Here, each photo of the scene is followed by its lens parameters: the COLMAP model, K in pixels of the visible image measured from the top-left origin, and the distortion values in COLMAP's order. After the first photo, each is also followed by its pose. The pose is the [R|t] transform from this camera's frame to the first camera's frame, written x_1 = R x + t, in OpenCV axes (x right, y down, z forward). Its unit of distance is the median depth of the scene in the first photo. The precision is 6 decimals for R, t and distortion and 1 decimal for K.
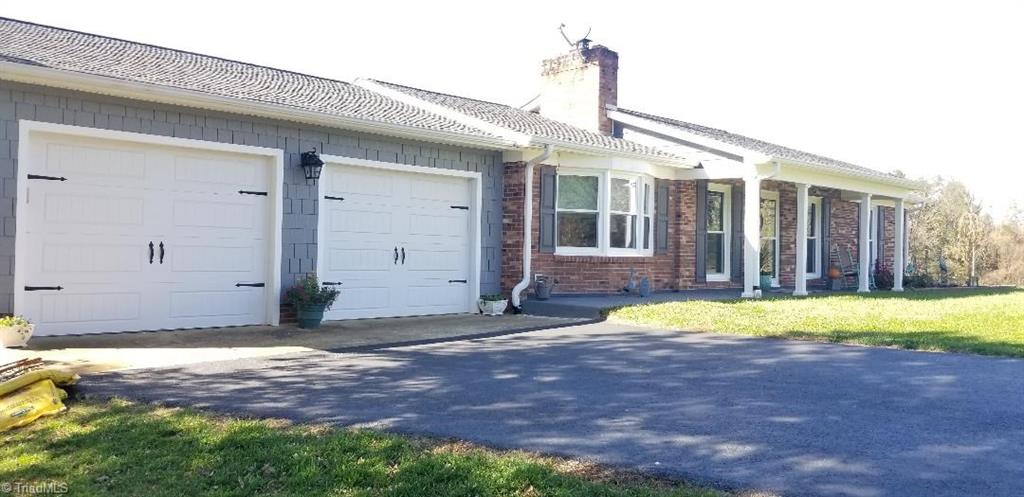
lens RADIAL K [[802.4, 0, 512.0], [0, 802.4, 248.5], [0, 0, 1]] dist [0.005948, 0.000869]
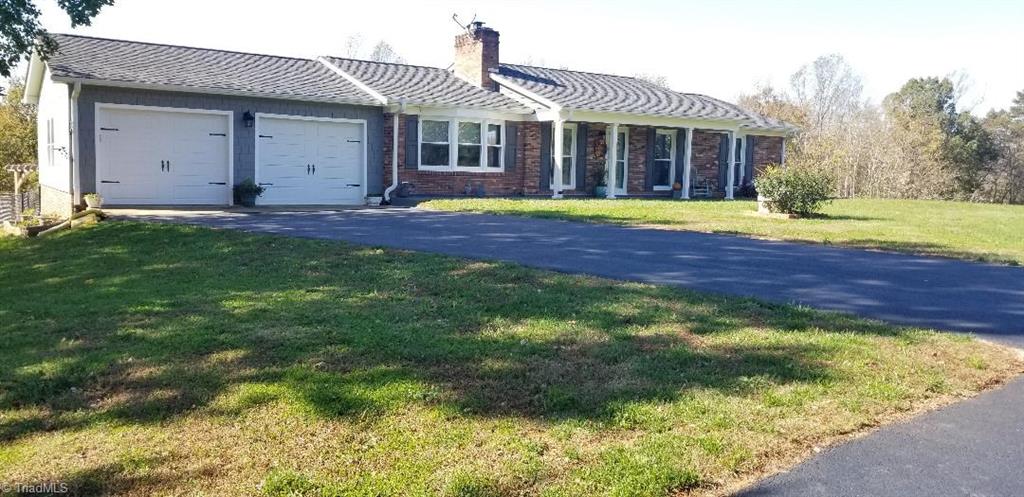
lens RADIAL K [[802.4, 0, 512.0], [0, 802.4, 248.5], [0, 0, 1]] dist [0.005948, 0.000869]
pose [[0.986013, 0.017681, -0.165726, 0.515140], [-0.002817, 0.995983, 0.089502, 0.020014], [0.166642, -0.087783, 0.982102, -0.579673]]
